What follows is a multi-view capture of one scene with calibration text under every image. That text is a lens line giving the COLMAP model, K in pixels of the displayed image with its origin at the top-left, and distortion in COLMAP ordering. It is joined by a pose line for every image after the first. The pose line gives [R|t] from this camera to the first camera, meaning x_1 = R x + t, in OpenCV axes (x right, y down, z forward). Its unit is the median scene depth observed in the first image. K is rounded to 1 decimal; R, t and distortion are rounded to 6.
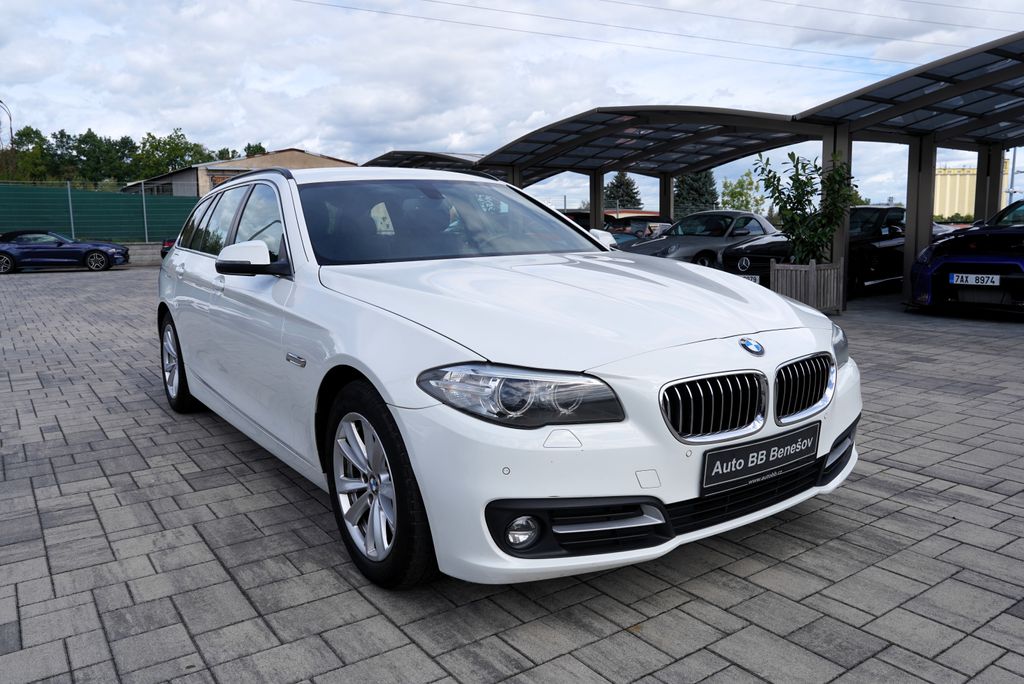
lens RADIAL K [[774.1, 0, 512.0], [0, 774.1, 342.0], [0, 0, 1]] dist [-0.083191, 0.101260]
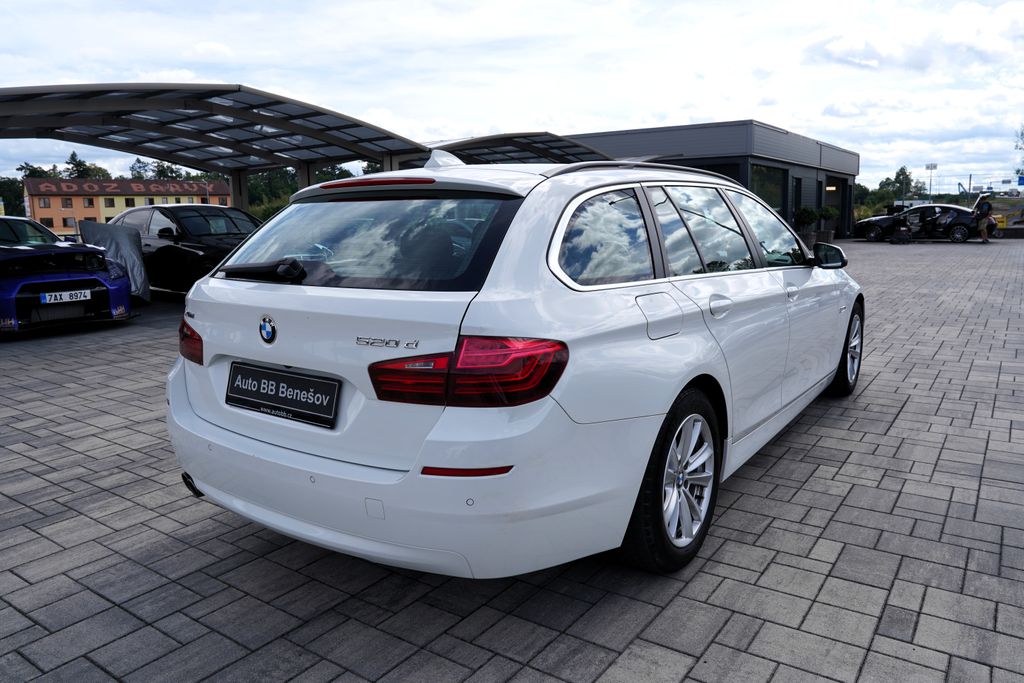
lens RADIAL K [[737.5, 0, 513.8], [0, 737.5, 310.9], [0, 0, 1]] dist [-0.086442, 0.075358]
pose [[-0.342563, -0.093840, 0.934796, -1.498186], [0.162797, 0.974018, 0.157435, -0.335794], [-0.925282, 0.206114, -0.318386, 2.123698]]
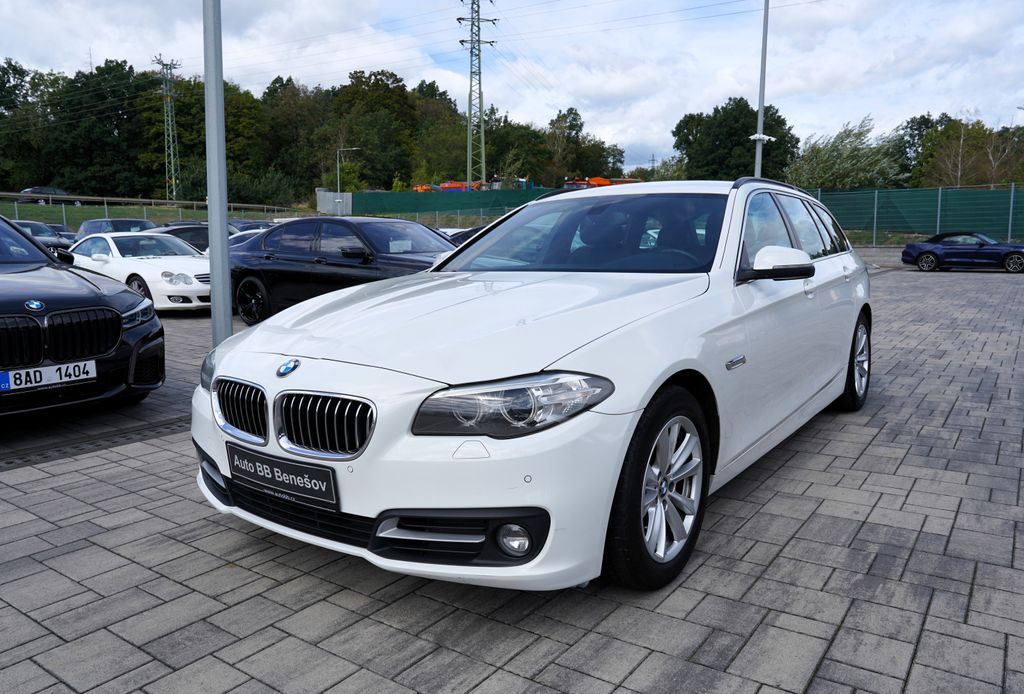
lens RADIAL K [[742.7, 0, 533.2], [0, 742.7, 333.7], [0, 0, 1]] dist [-0.089139, 0.080354]
pose [[0.355454, 0.128285, -0.925848, 1.046047], [-0.131409, 0.987557, 0.086384, -0.132388], [0.925410, 0.090960, 0.367889, 0.726459]]
